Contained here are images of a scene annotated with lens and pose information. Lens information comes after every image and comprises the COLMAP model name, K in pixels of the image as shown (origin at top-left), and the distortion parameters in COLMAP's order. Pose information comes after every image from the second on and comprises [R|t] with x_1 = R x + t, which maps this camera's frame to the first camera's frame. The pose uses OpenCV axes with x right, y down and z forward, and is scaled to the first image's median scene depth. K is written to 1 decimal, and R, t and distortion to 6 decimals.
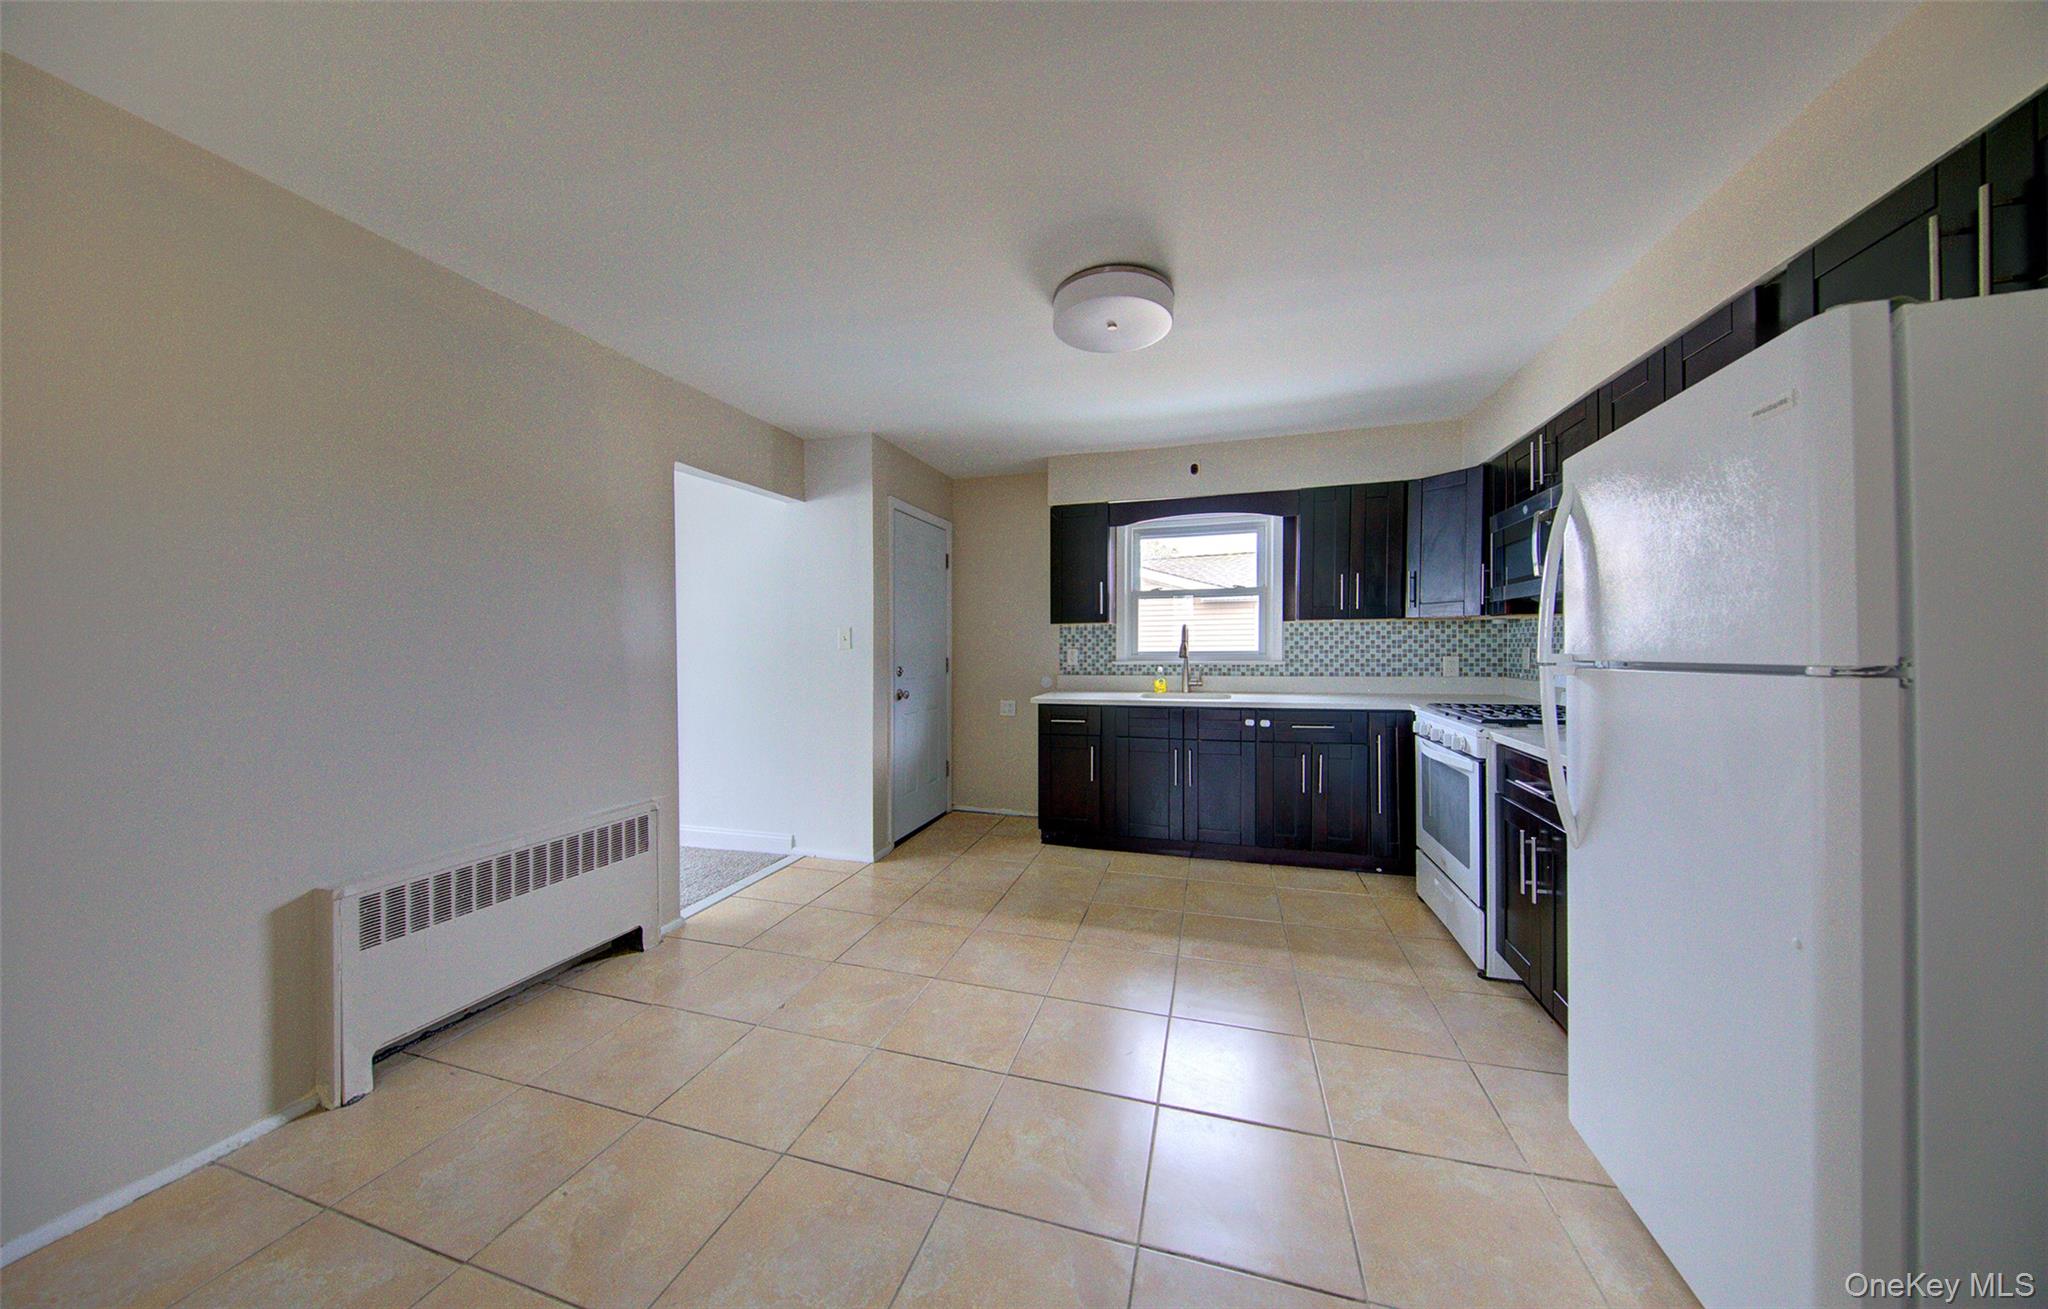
lens RADIAL K [[730.8, 0, 1034.8], [0, 730.8, 650.9], [0, 0, 1]] dist [0.003107, -0.000009]
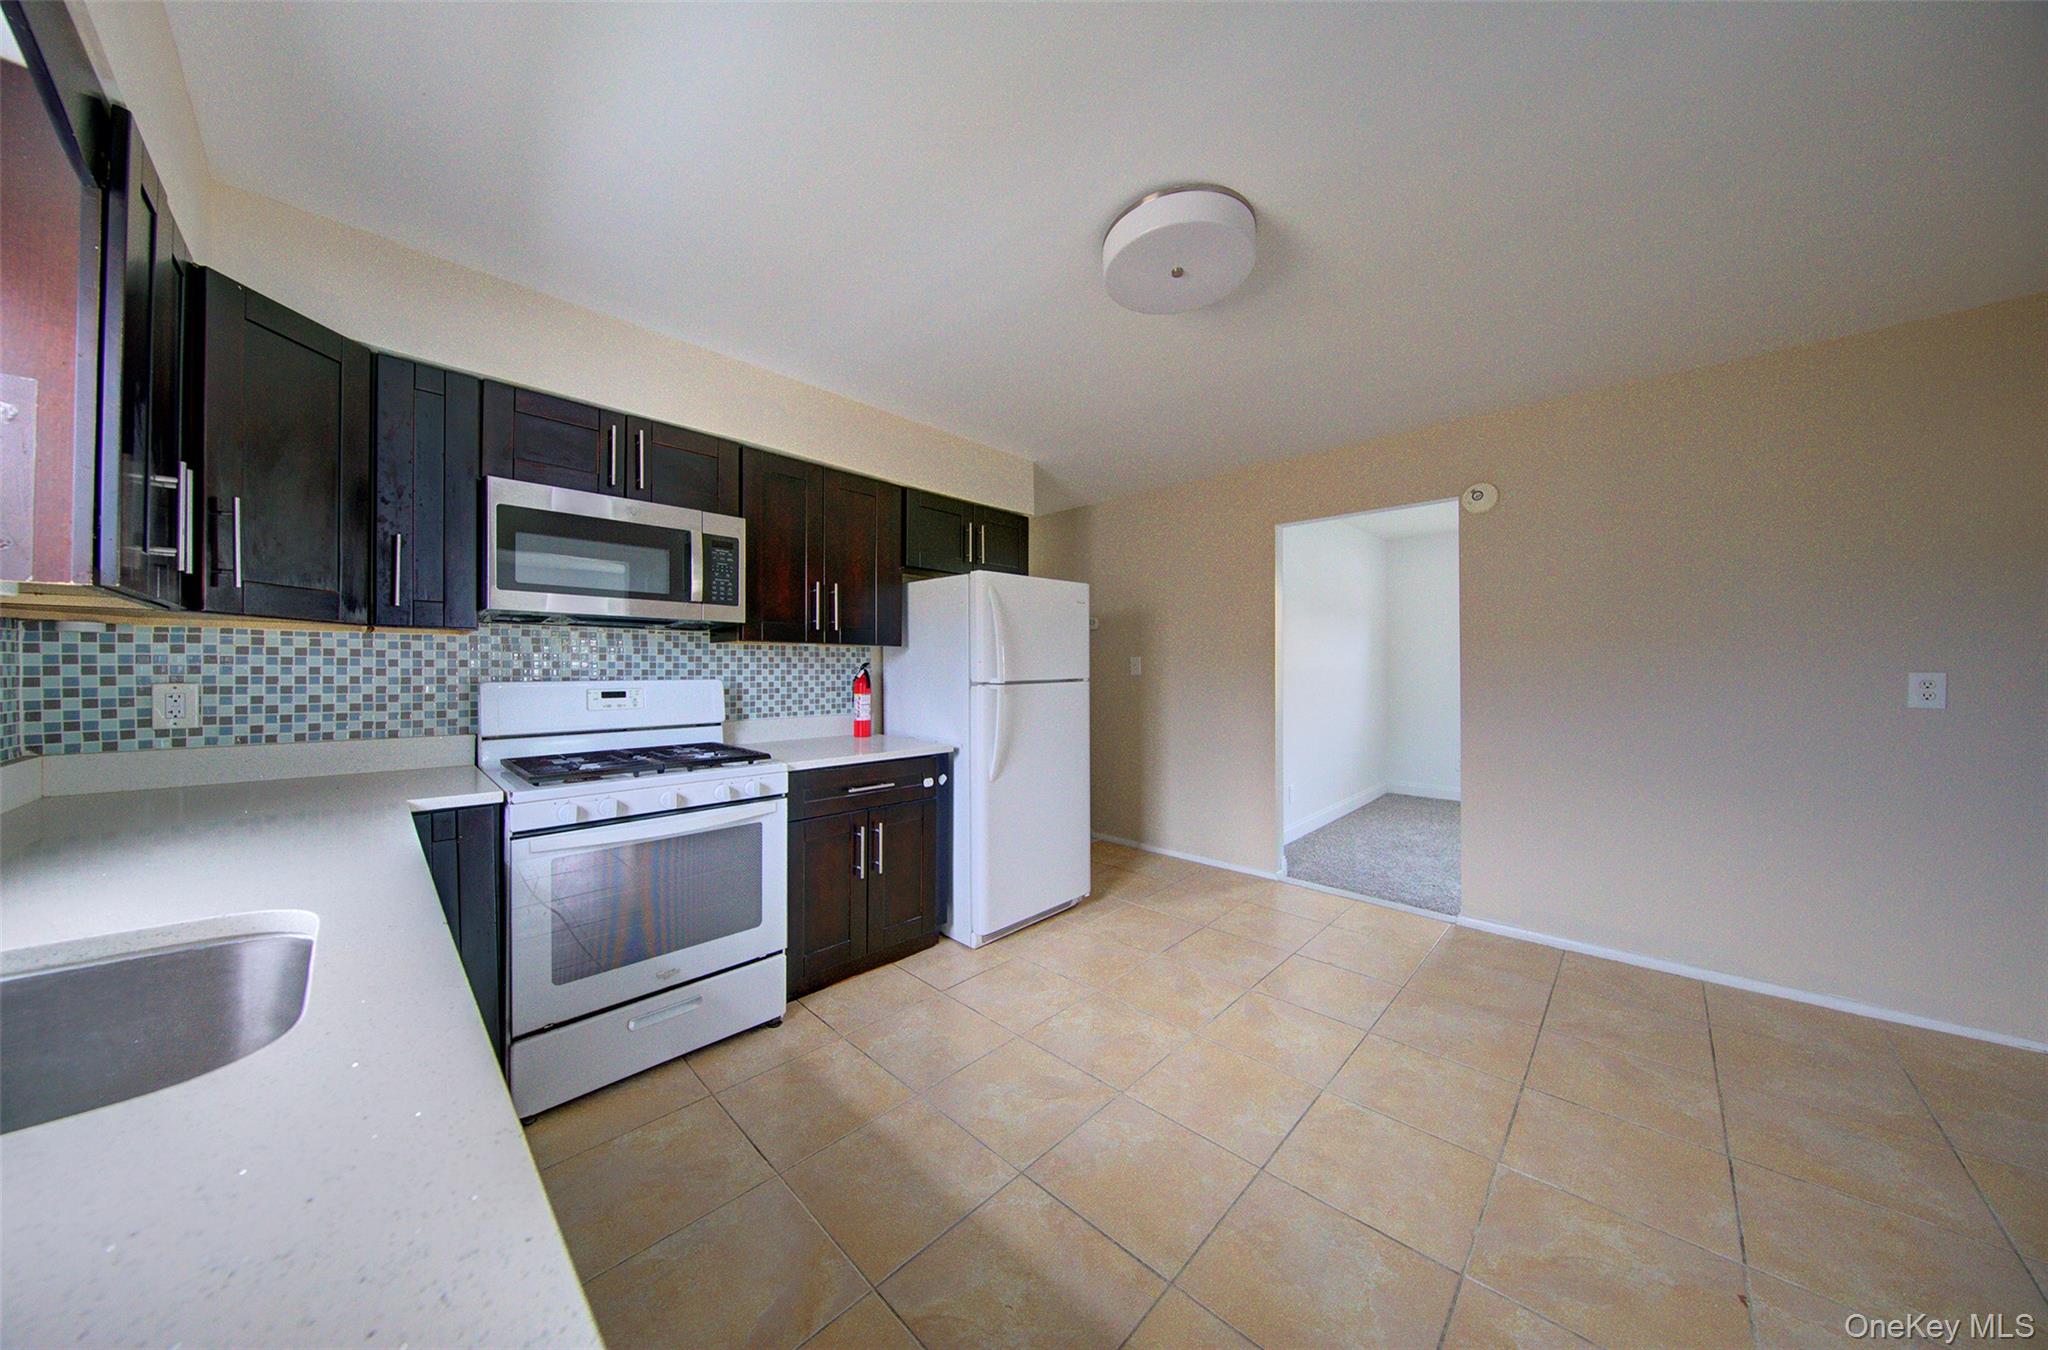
lens RADIAL K [[697.9, 0, 1030.1], [0, 697.9, 659.4], [0, 0, 1]] dist [-0.012301, -0.000584]
pose [[-0.896447, 0.015140, 0.442893, -0.080317], [0.013002, 0.999885, -0.007864, -0.015634], [-0.442961, -0.001291, -0.896540, 1.492299]]
